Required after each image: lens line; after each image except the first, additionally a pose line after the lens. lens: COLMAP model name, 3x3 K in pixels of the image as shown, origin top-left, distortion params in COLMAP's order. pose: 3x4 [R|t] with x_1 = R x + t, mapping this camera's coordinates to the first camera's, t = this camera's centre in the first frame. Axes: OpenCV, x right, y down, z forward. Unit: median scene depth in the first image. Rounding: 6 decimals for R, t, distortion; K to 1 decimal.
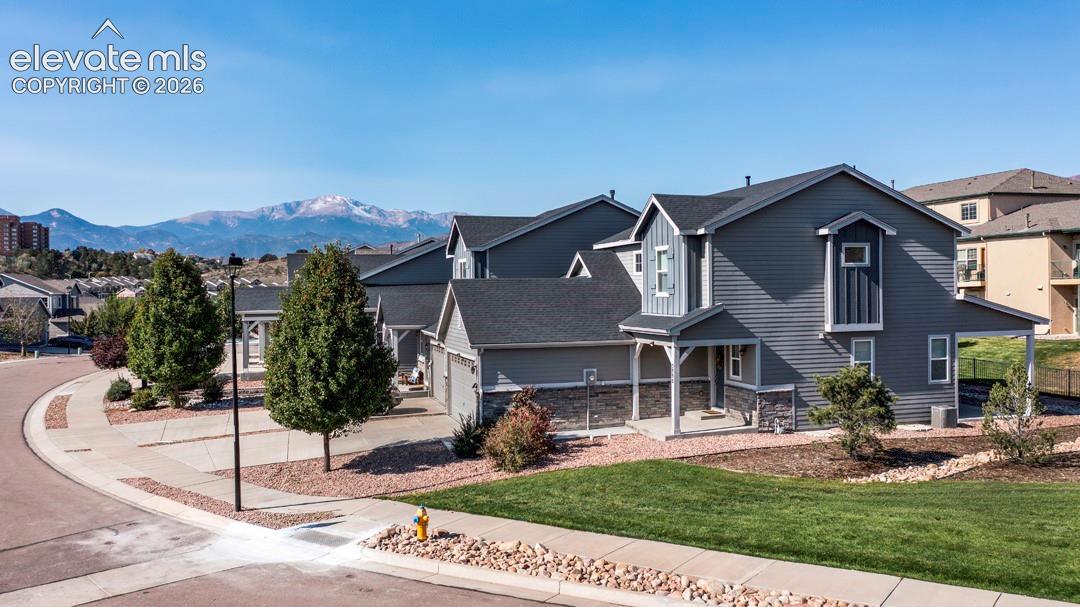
lens RADIAL K [[784.1, 0, 538.1], [0, 784.1, 305.7], [0, 0, 1]] dist [-0.004278, -0.023026]
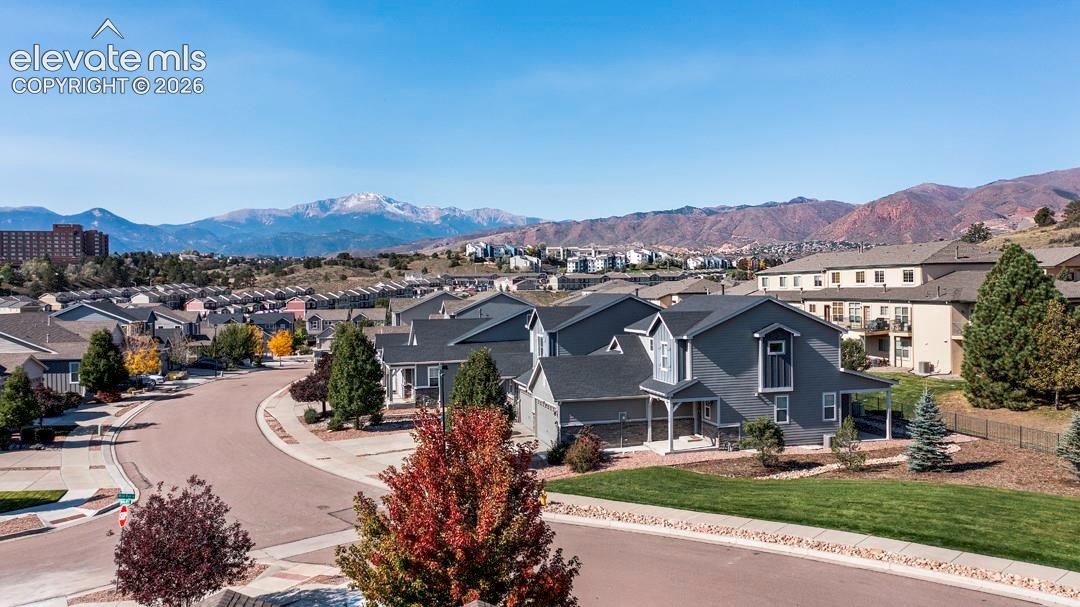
lens RADIAL K [[784.1, 0, 539.0], [0, 784.1, 308.0], [0, 0, 1]] dist [-0.004278, -0.023026]
pose [[0.999218, -0.003823, -0.039359, -0.049492], [0.004179, 0.999951, 0.008965, -0.169328], [0.039323, -0.009123, 0.999185, -0.744540]]
